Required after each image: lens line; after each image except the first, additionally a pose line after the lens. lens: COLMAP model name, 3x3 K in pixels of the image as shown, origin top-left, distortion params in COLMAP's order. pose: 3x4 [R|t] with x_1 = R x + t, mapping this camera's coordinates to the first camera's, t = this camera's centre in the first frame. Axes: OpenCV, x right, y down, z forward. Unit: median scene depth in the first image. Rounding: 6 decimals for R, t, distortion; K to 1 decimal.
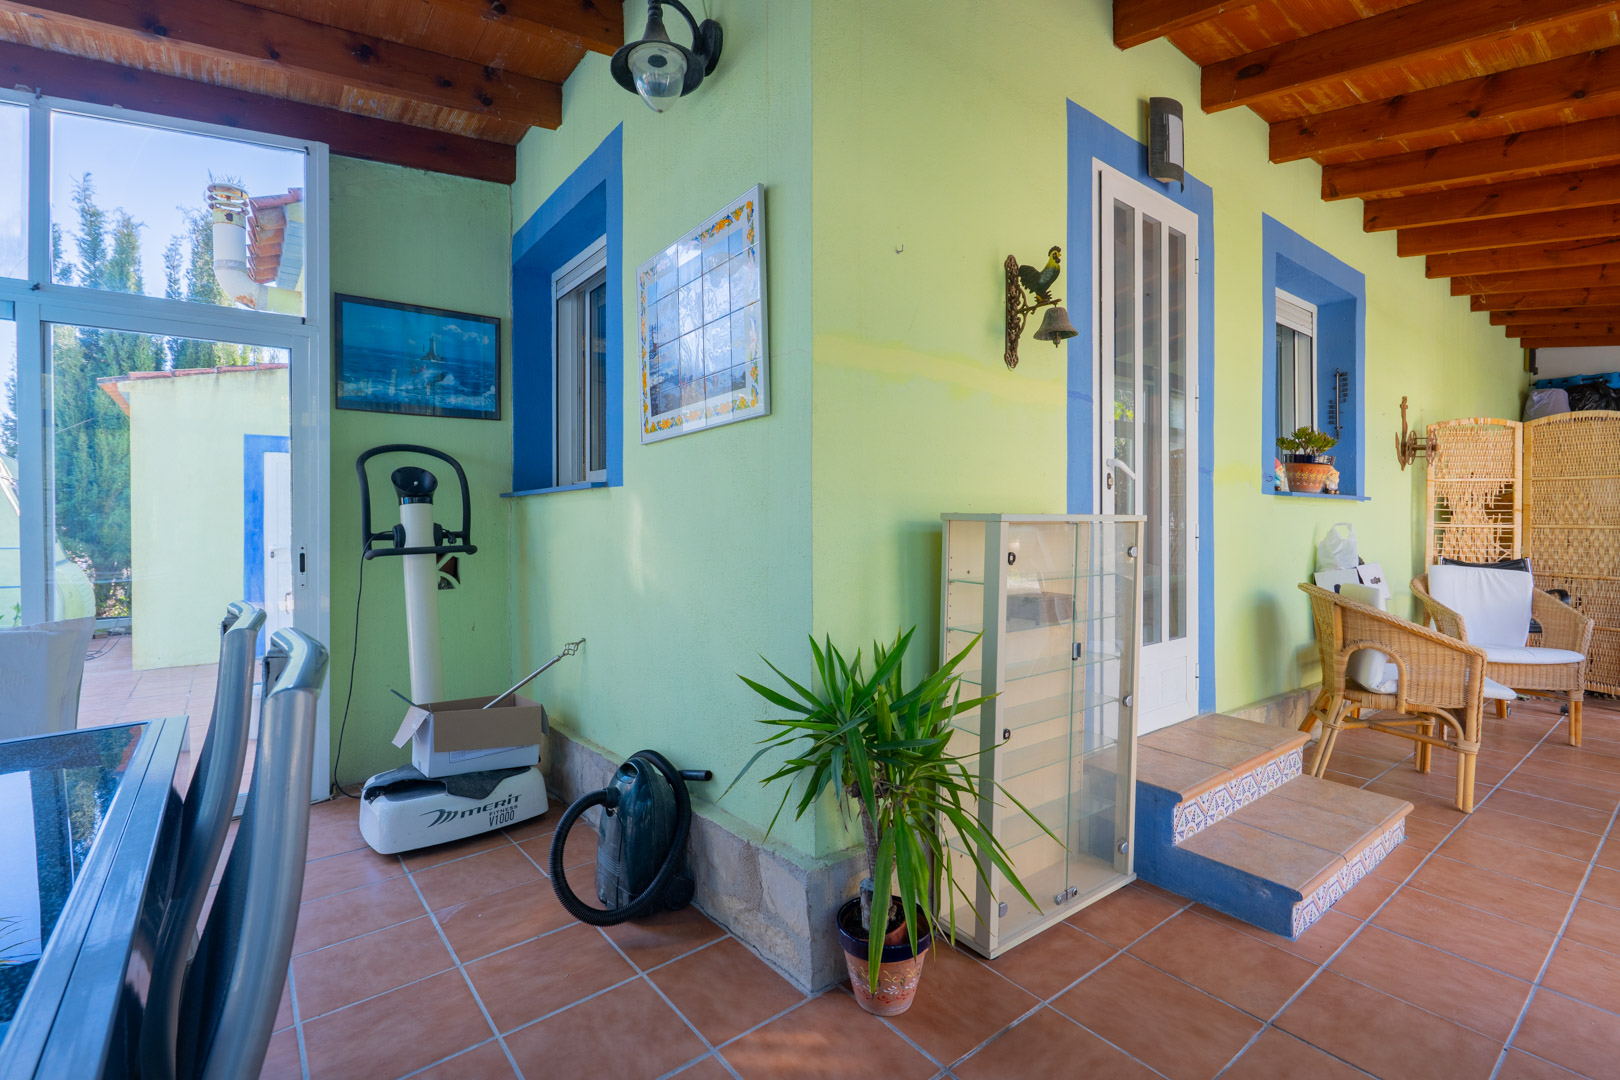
lens RADIAL K [[740.9, 0, 809.6], [0, 740.9, 531.9], [0, 0, 1]] dist [-0.004989, 0.002317]
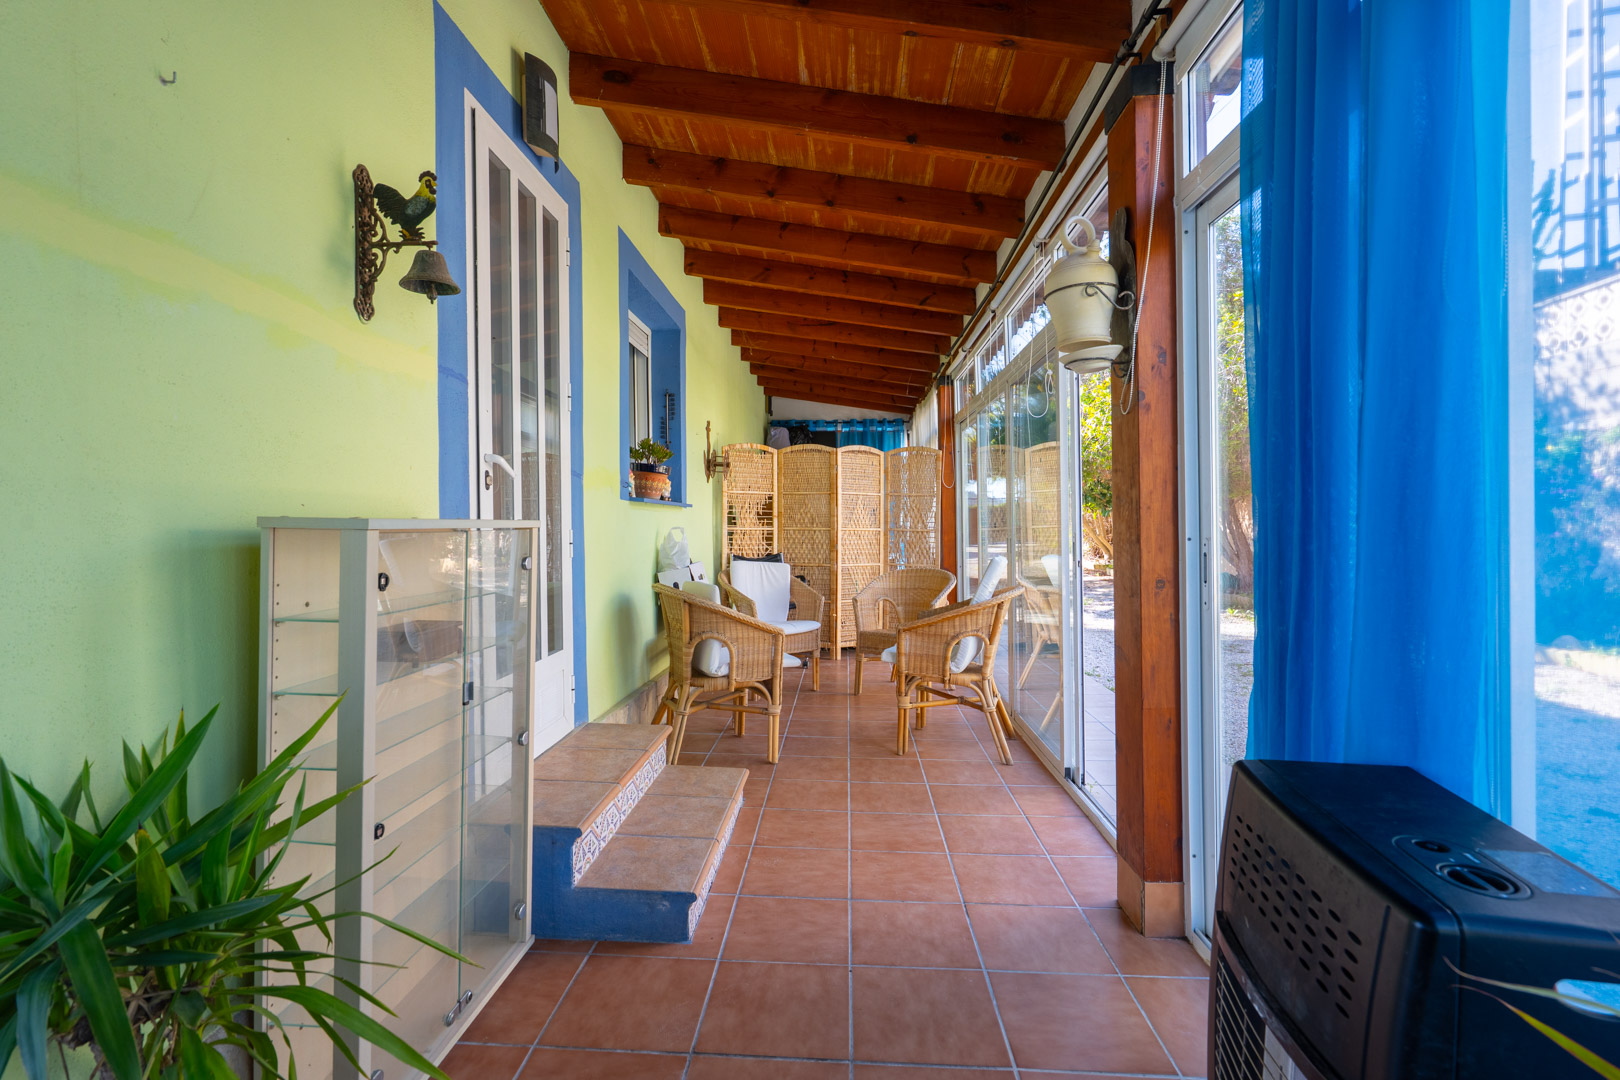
lens RADIAL K [[740.9, 0, 806.3], [0, 740.9, 532.7], [0, 0, 1]] dist [-0.004989, 0.002317]
pose [[0.657851, -0.011923, 0.753054, 0.005326], [0.015084, 0.999883, 0.002654, -0.005106], [-0.752997, 0.009614, 0.657953, 0.172541]]
